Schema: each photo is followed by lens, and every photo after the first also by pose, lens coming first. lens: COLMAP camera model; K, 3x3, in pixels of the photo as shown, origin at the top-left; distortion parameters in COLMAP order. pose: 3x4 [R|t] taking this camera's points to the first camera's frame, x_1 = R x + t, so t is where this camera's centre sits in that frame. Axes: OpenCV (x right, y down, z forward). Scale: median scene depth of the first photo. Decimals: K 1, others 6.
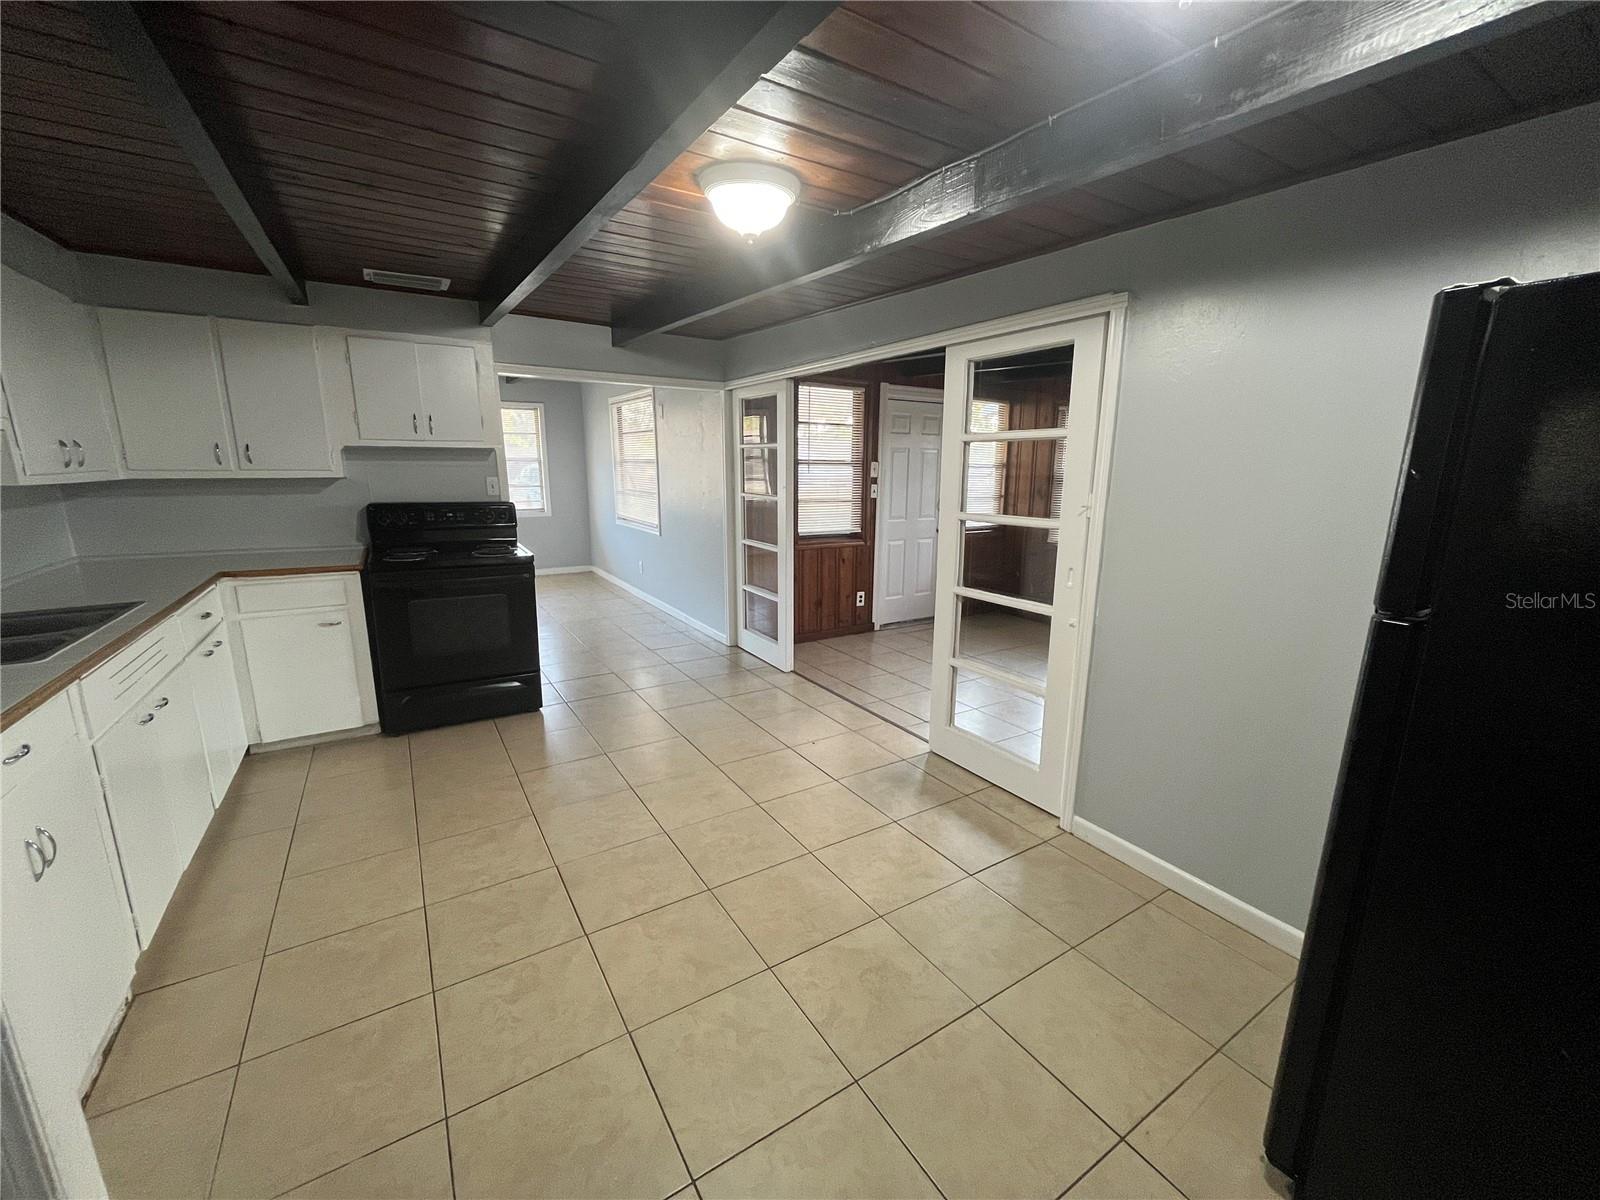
lens RADIAL K [[645.8, 0, 800.0], [0, 645.8, 600.0], [0, 0, 1]] dist [-0.000827, 0.000008]
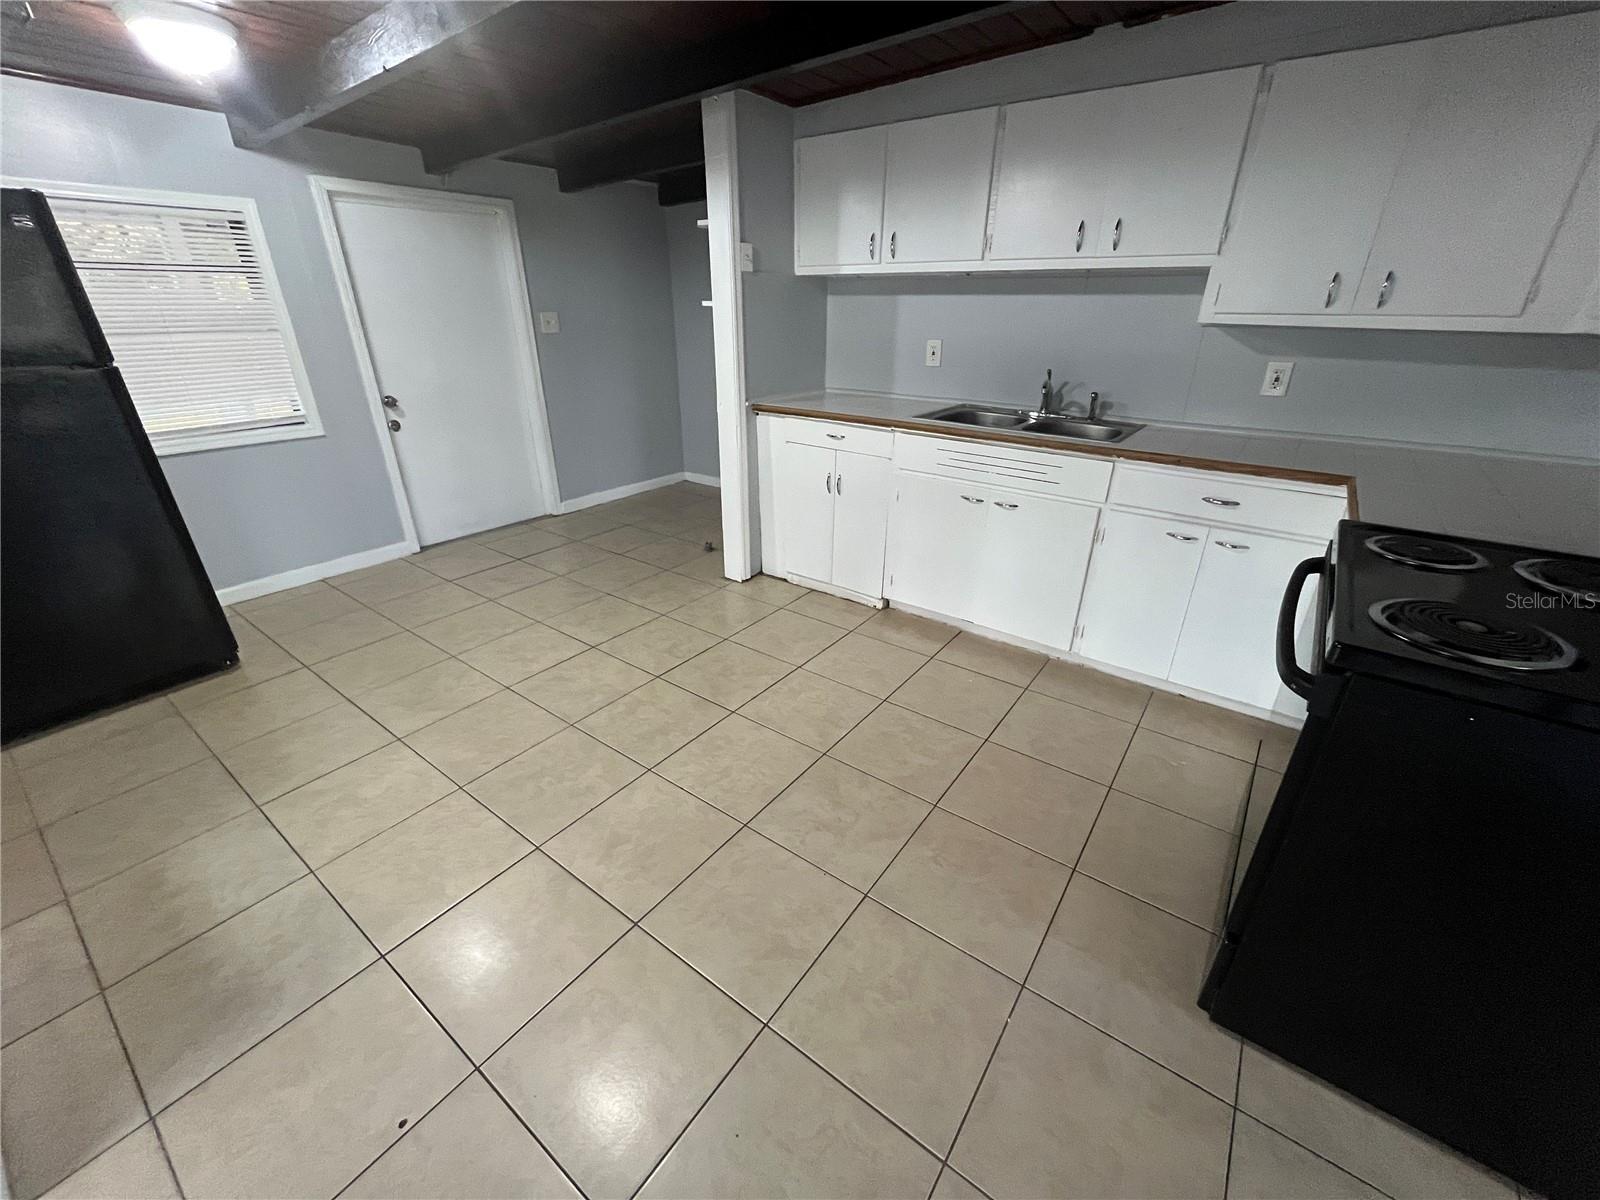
lens RADIAL K [[645.8, 0, 800.0], [0, 645.8, 600.0], [0, 0, 1]] dist [-0.000827, 0.000008]
pose [[-0.930013, 0.151699, -0.334758, -0.169489], [-0.080745, 0.804252, 0.588778, -0.382960], [0.358547, 0.574601, -0.735716, 1.845987]]
